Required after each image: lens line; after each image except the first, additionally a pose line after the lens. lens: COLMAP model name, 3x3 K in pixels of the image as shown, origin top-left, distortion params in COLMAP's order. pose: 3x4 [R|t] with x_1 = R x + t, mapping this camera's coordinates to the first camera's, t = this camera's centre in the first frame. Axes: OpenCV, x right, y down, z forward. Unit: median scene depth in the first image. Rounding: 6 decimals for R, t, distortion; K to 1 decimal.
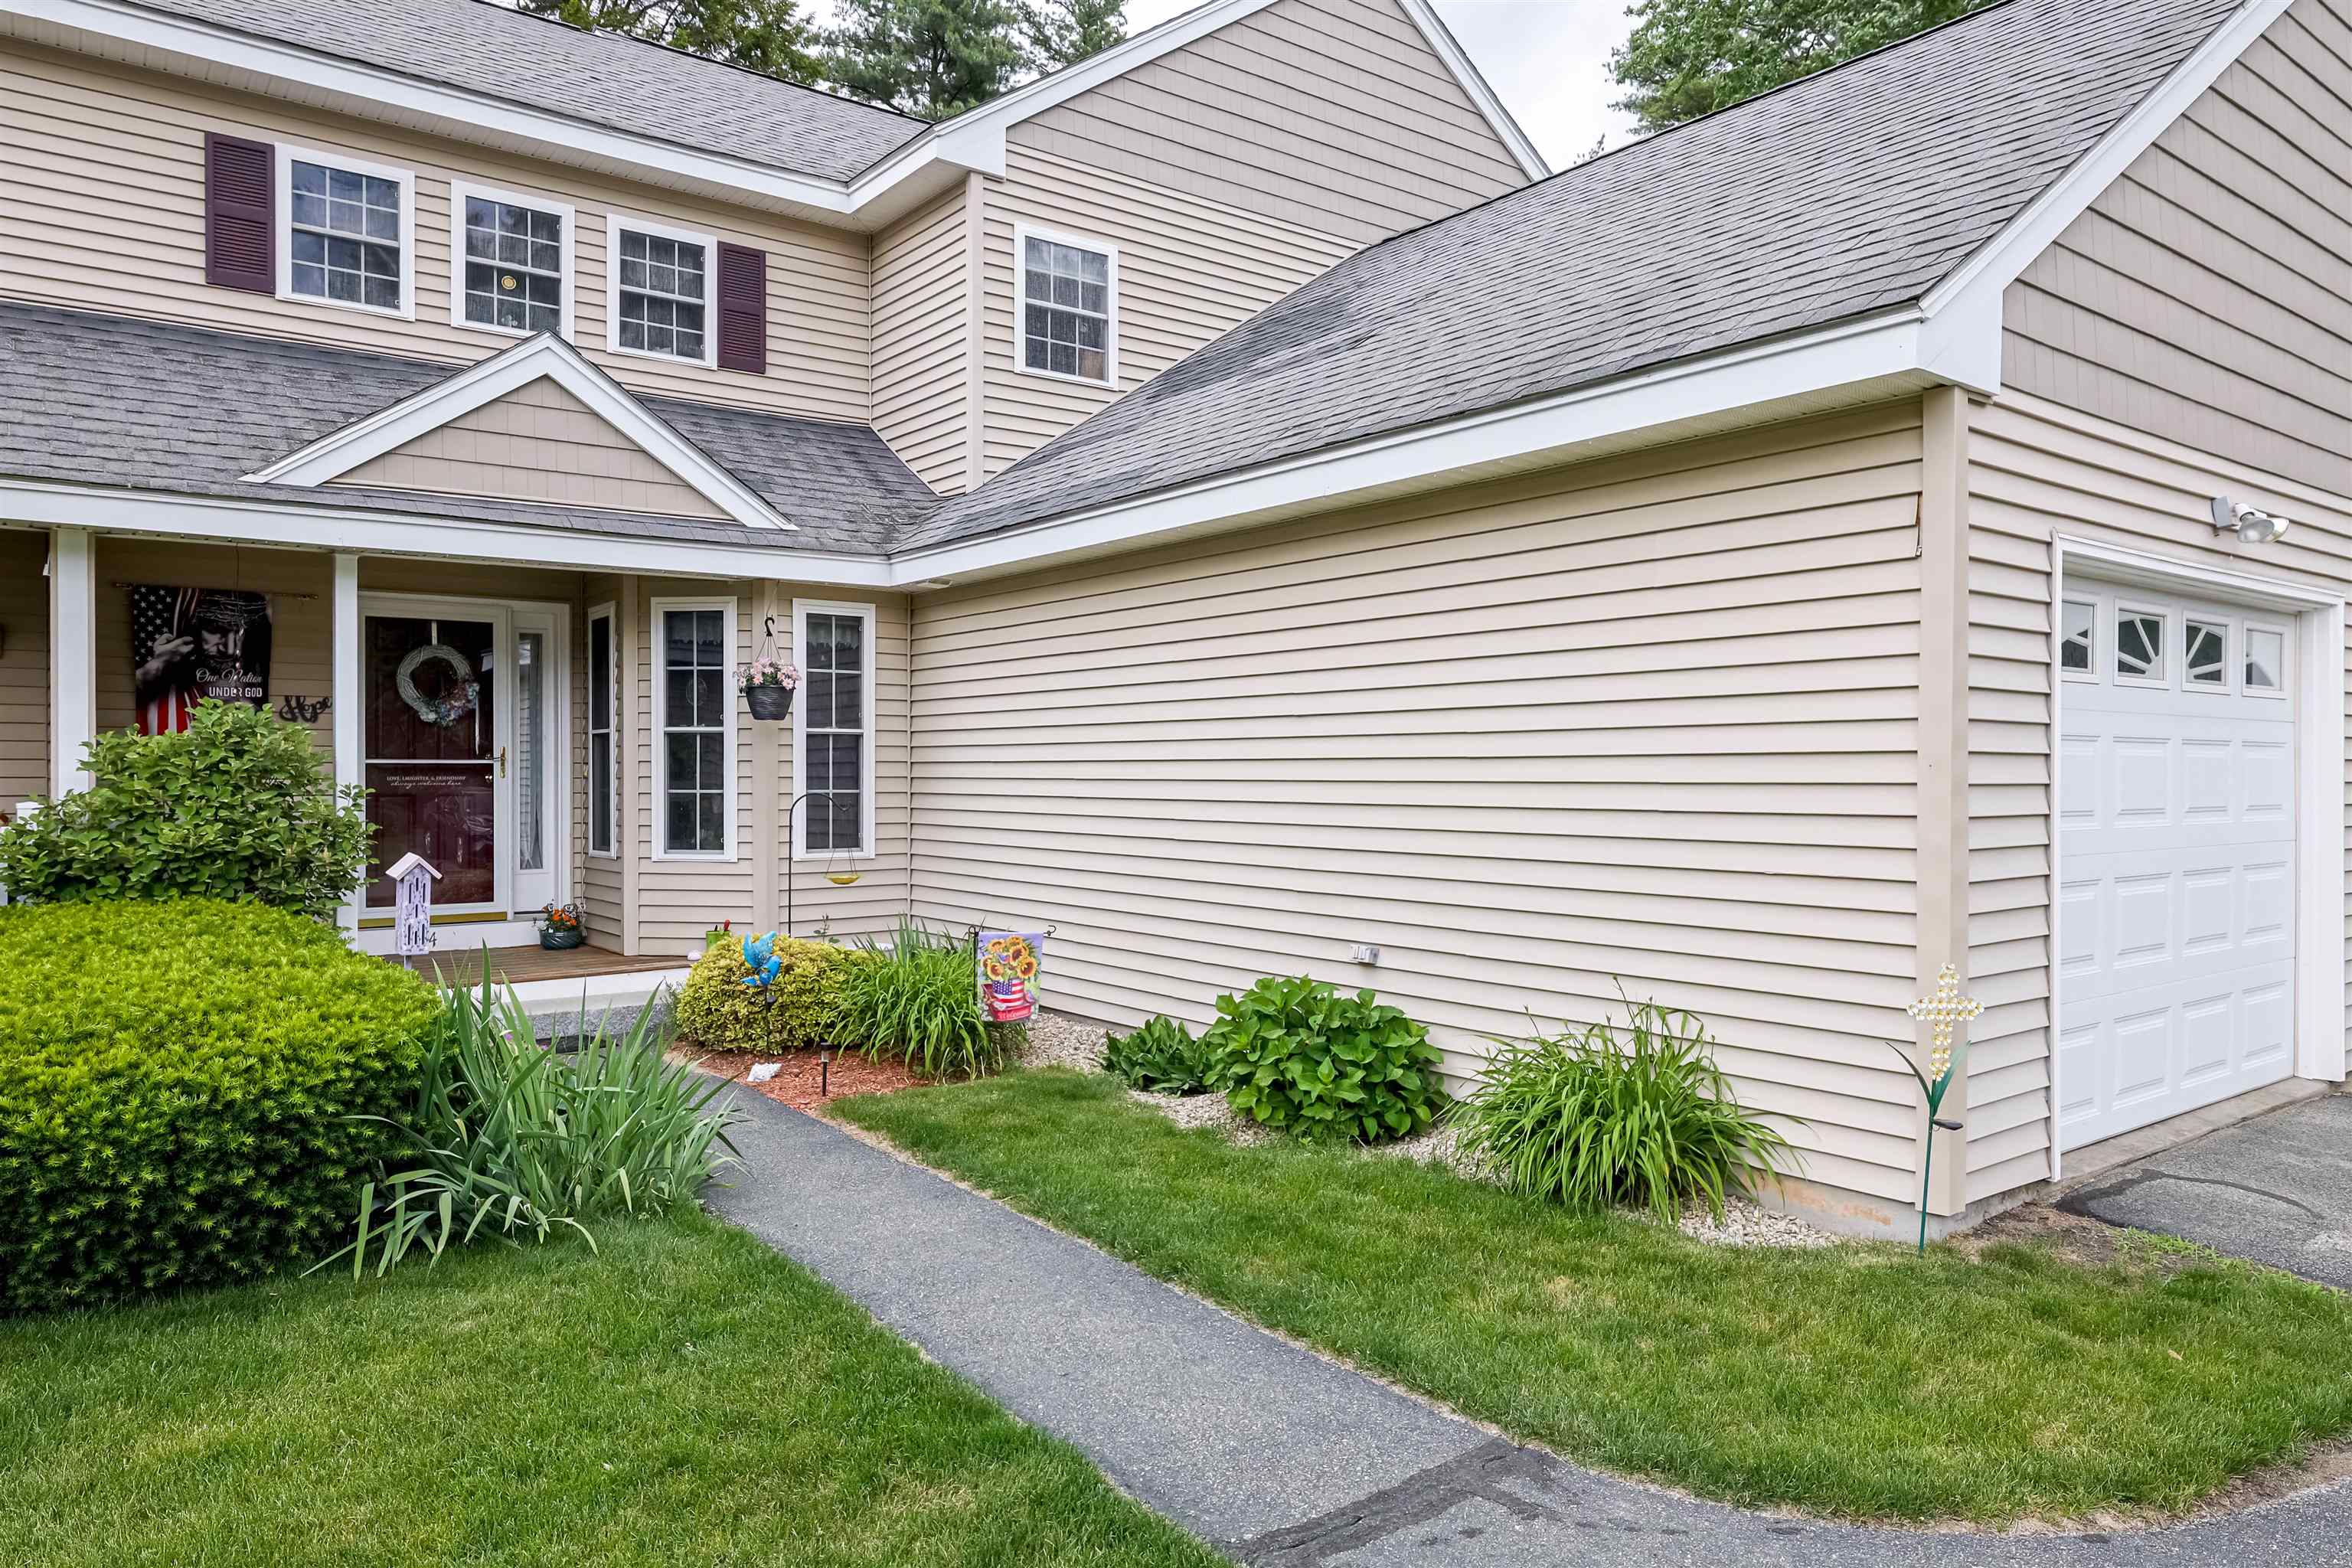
lens RADIAL K [[1526.6, 0, 1178.0], [0, 1526.6, 774.1], [0, 0, 1]] dist [0.000289, -0.001426]
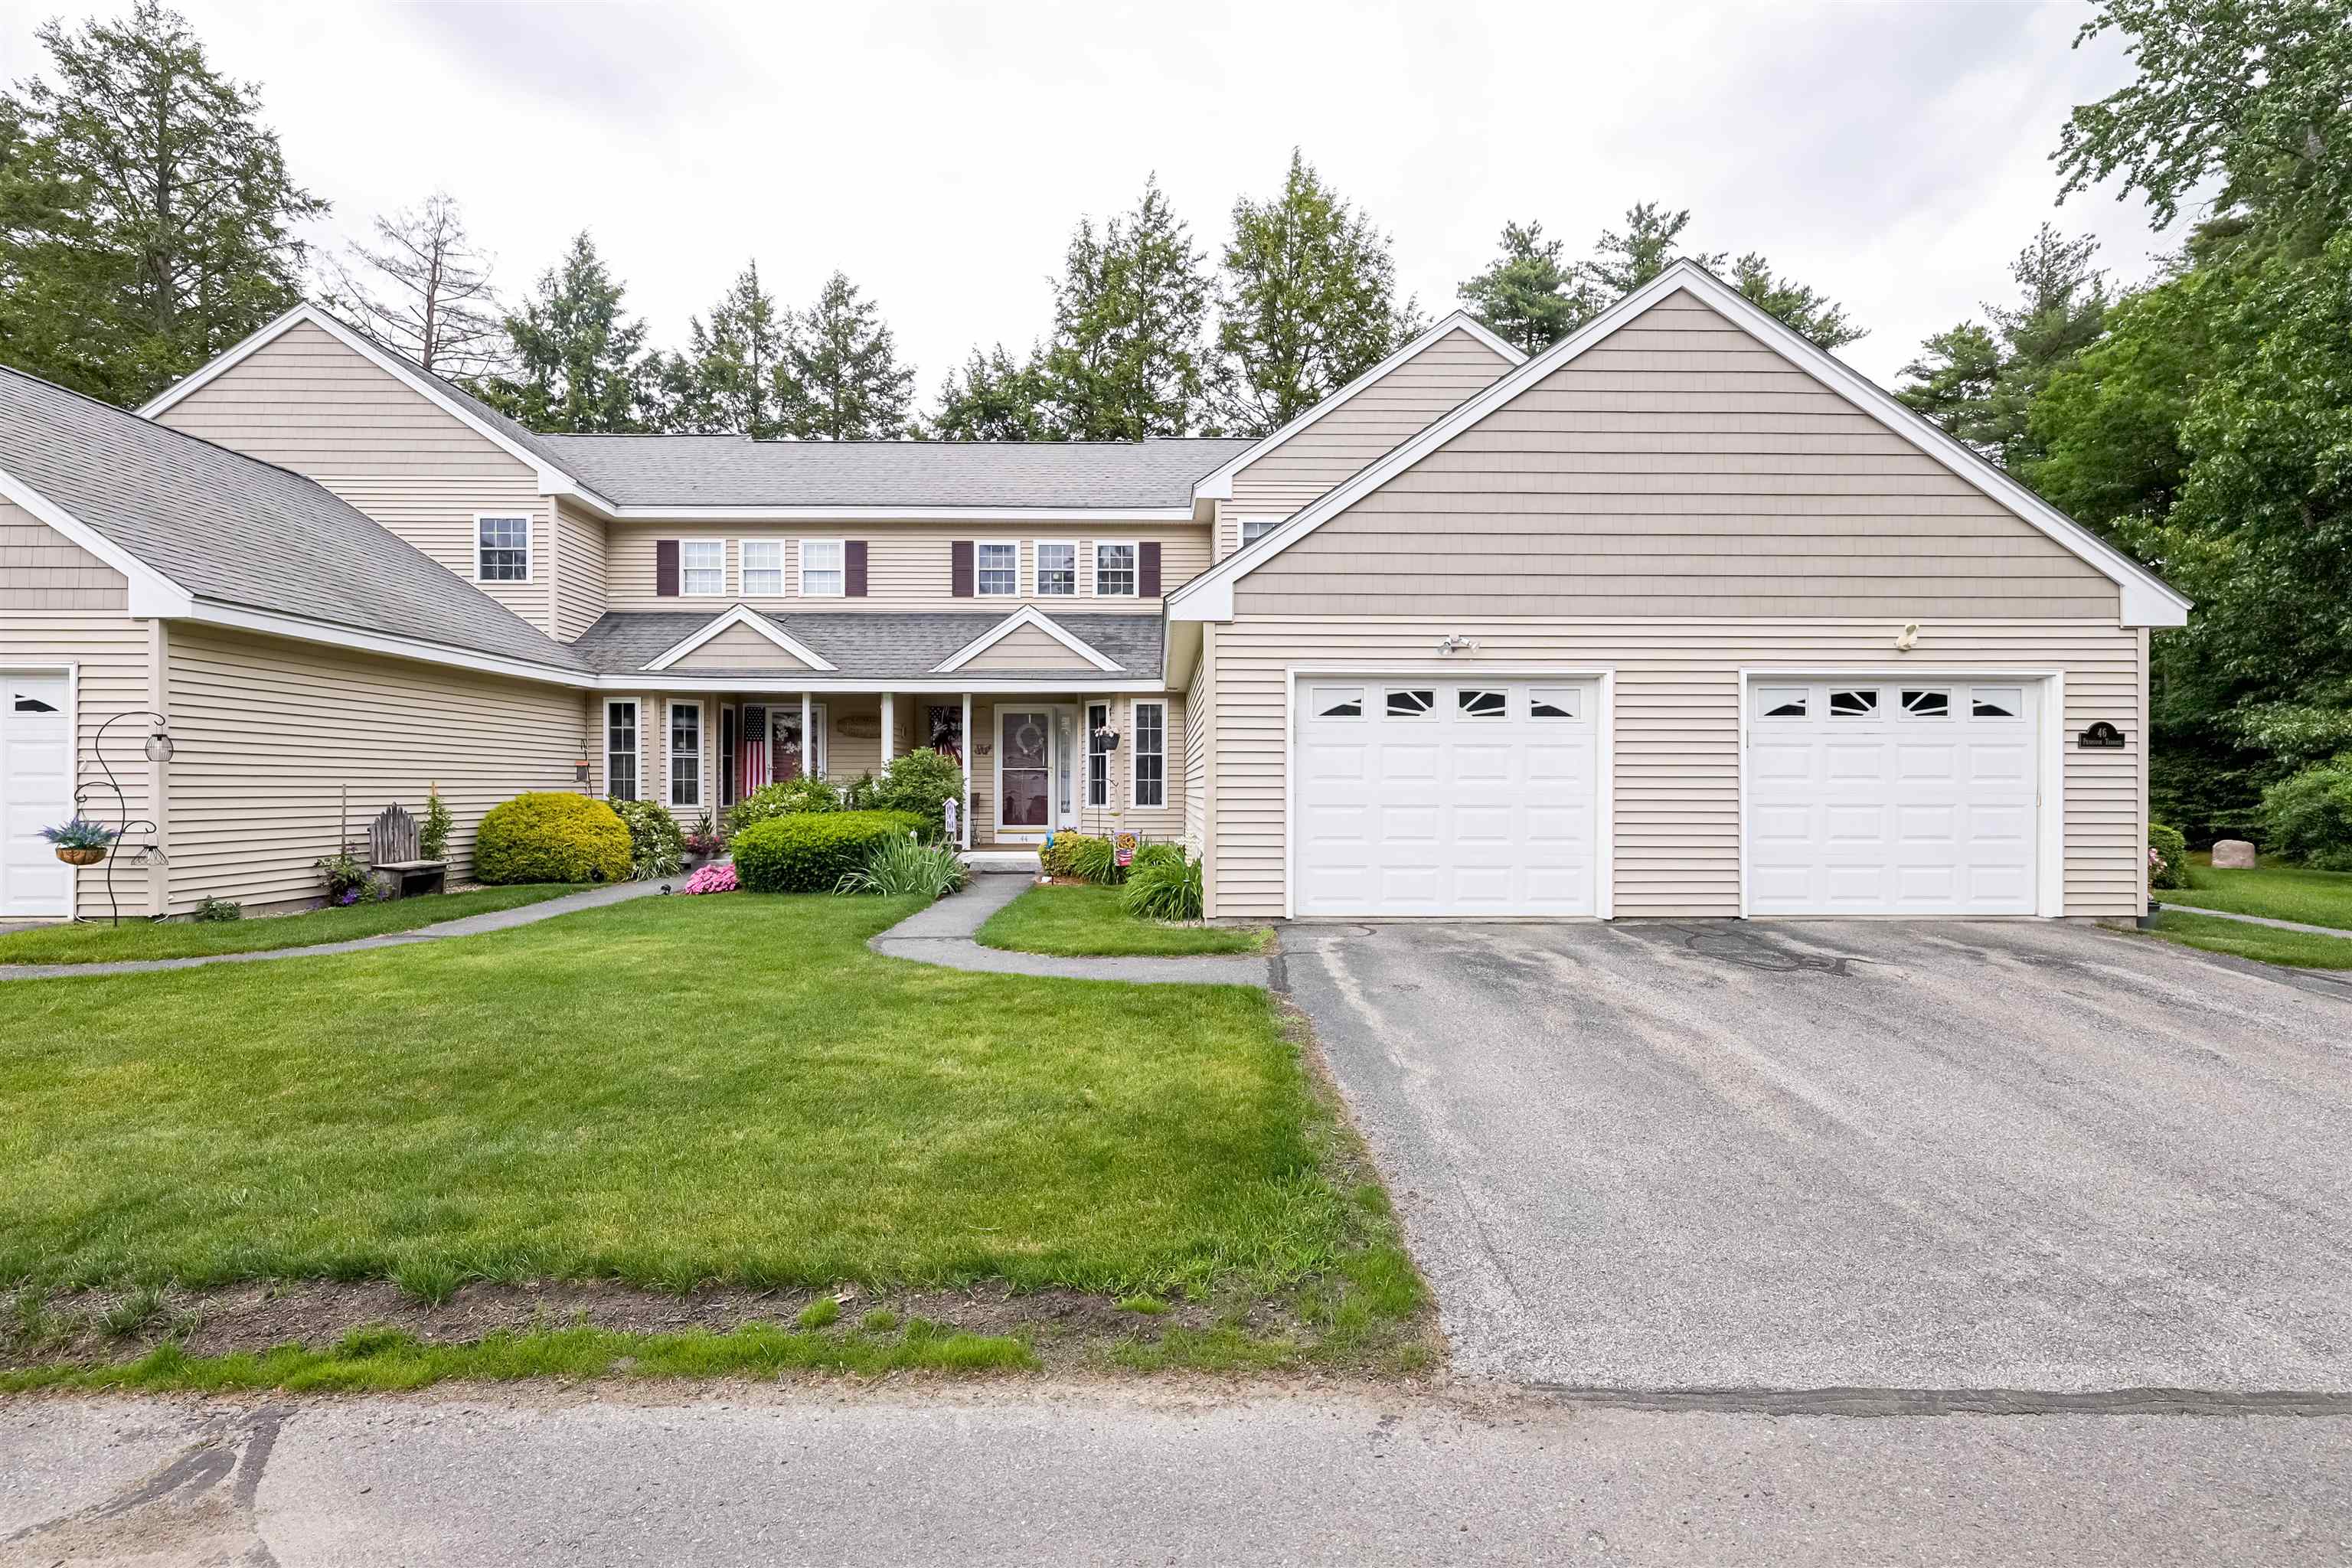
lens RADIAL K [[1096.8, 0, 1172.7], [0, 1096.8, 790.9], [0, 0, 1]] dist [-0.000340, 0.000007]
pose [[0.796303, 0.001818, -0.604896, 0.822580], [-0.003012, 0.999995, -0.000960, 0.029033], [0.604891, 0.002586, 0.796304, -0.313477]]
